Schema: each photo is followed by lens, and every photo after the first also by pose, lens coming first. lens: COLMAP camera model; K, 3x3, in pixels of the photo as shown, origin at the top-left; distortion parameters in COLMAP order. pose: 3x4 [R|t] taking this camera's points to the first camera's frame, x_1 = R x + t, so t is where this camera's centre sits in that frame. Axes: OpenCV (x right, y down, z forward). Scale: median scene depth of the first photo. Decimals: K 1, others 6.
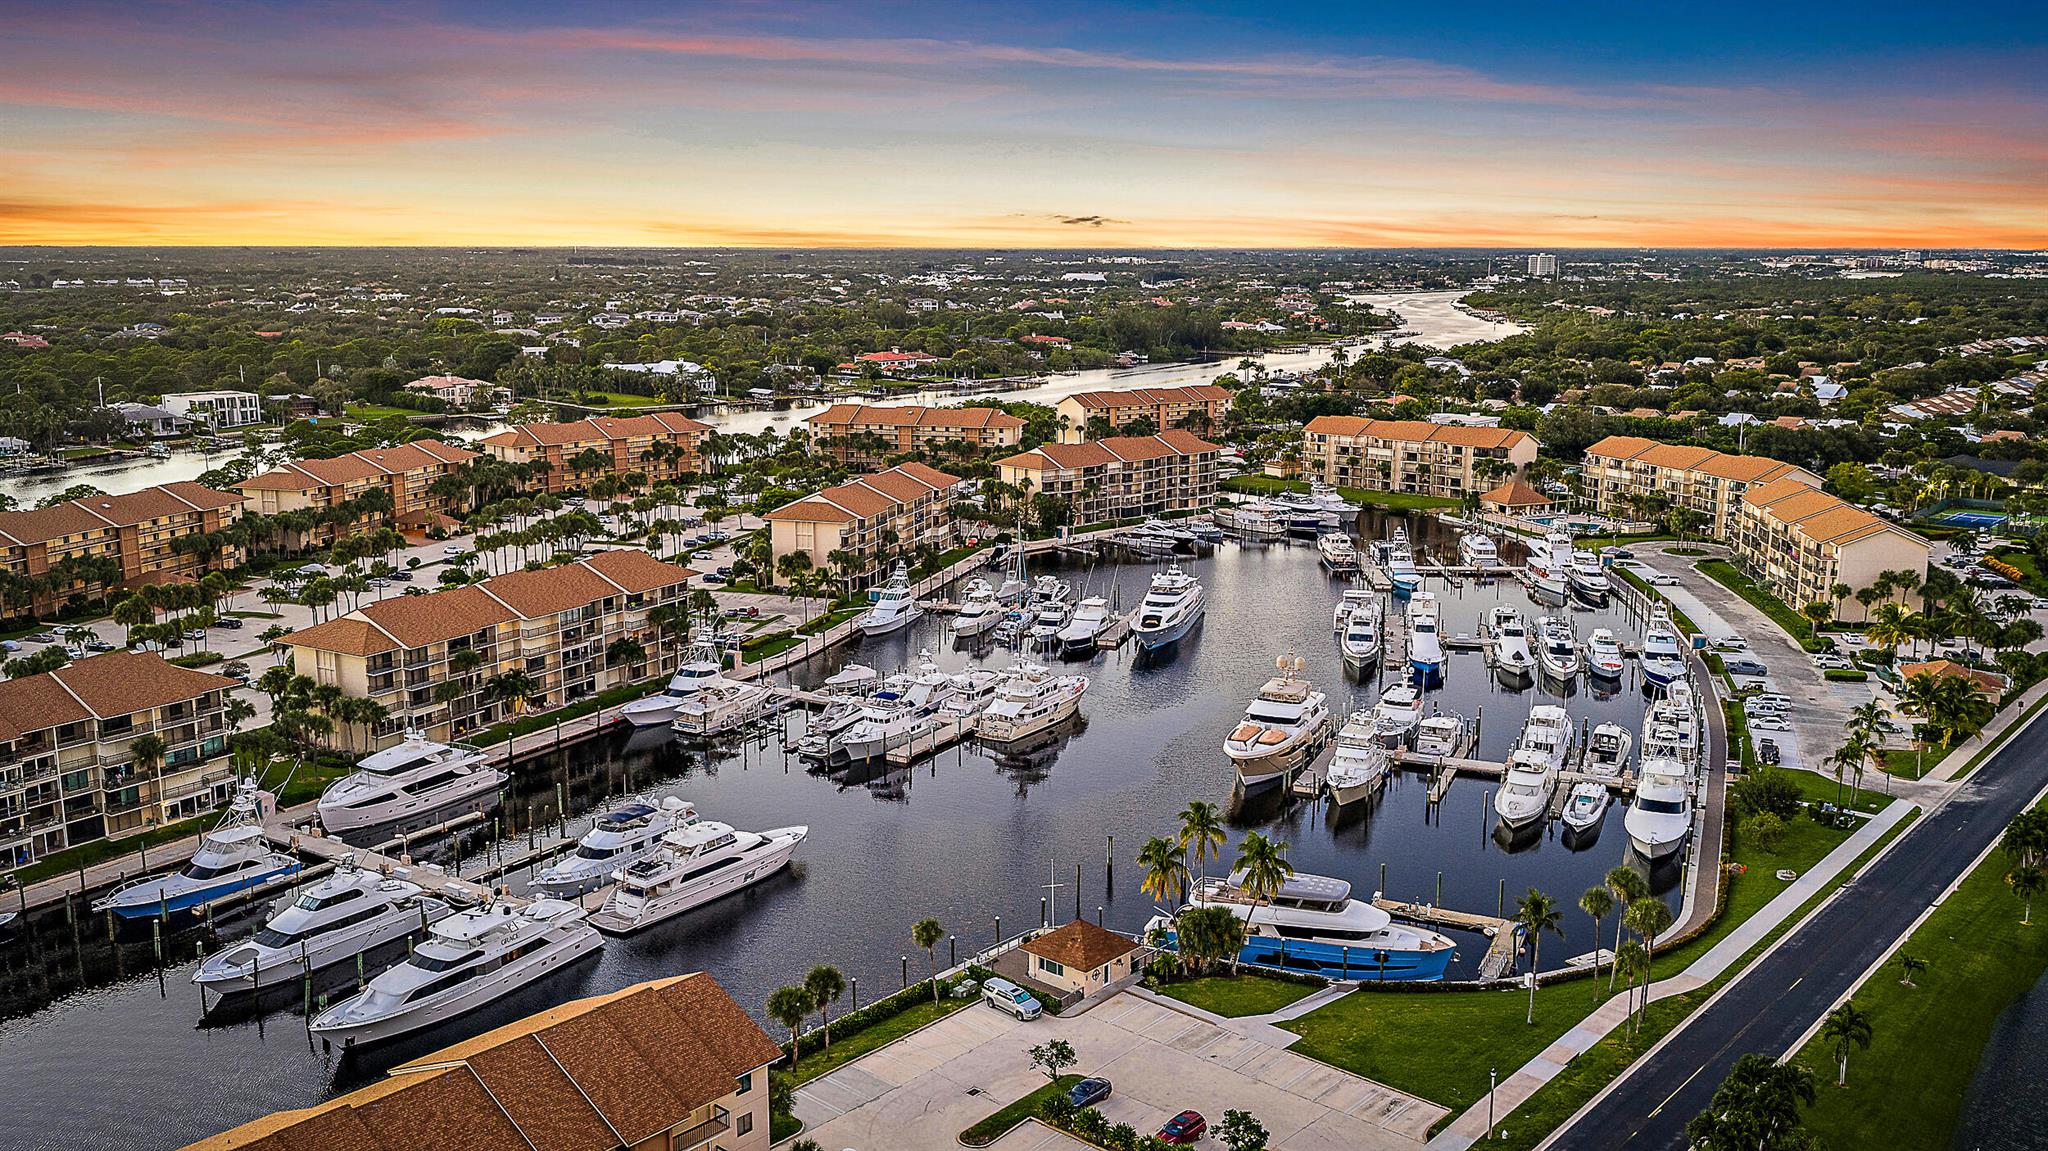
lens RADIAL K [[1683.9, 0, 1024.0], [0, 1683.9, 575.5], [0, 0, 1]] dist [0.004765, -0.014630]
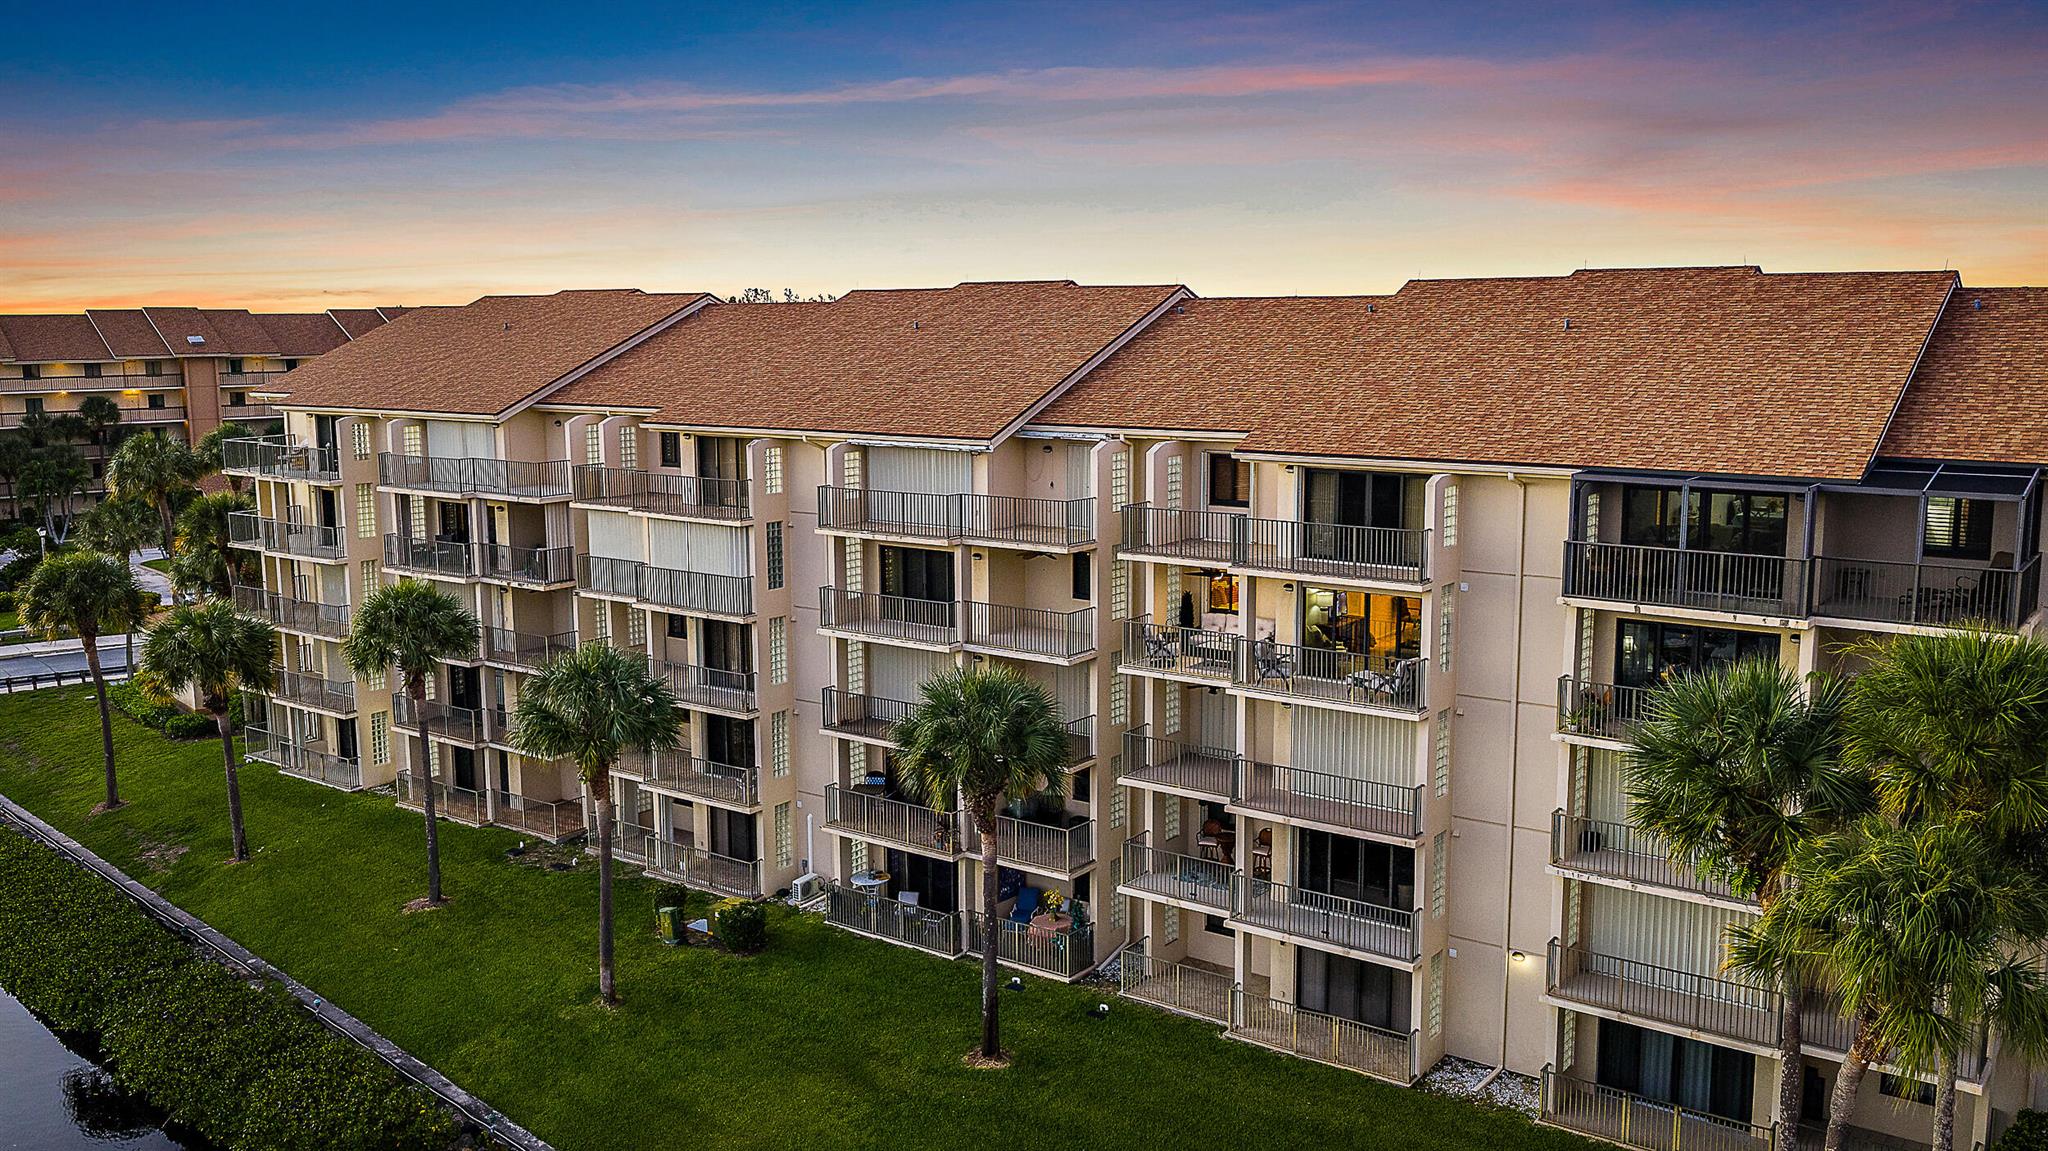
lens RADIAL K [[1683.9, 0, 1024.0], [0, 1683.9, 575.5], [0, 0, 1]] dist [0.004765, -0.014630]
pose [[0.994682, -0.027887, 0.099146, 0.220405], [0.031432, 0.998915, -0.034373, -0.065451], [-0.098080, 0.037307, 0.994479, 0.872551]]
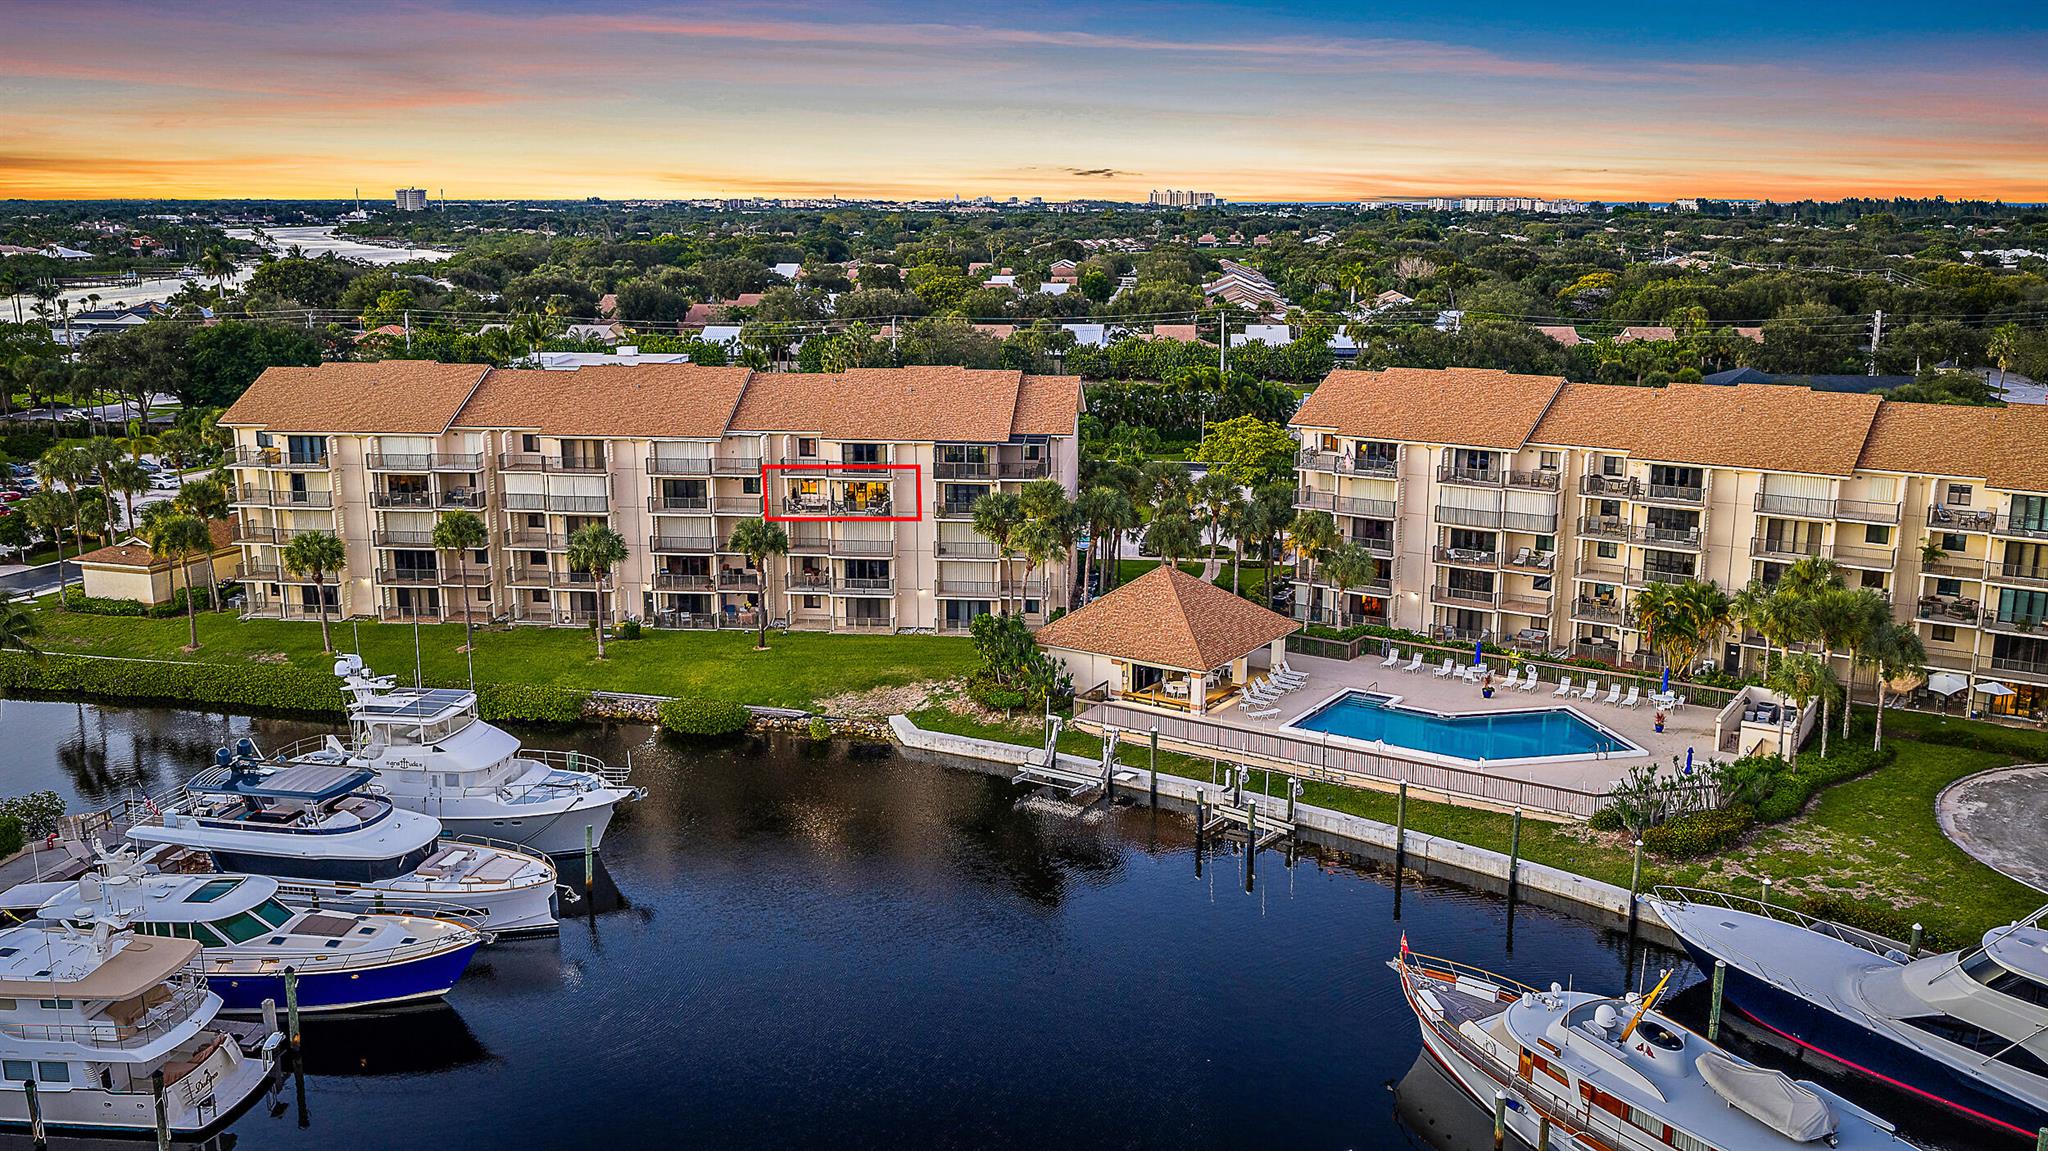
lens RADIAL K [[1683.9, 0, 1024.0], [0, 1683.9, 575.5], [0, 0, 1]] dist [0.004765, -0.014630]
pose [[0.794759, -0.129667, 0.592912, 0.108398], [0.114678, 0.991397, 0.063096, -0.066333], [-0.595993, 0.017848, 0.802791, 0.730119]]
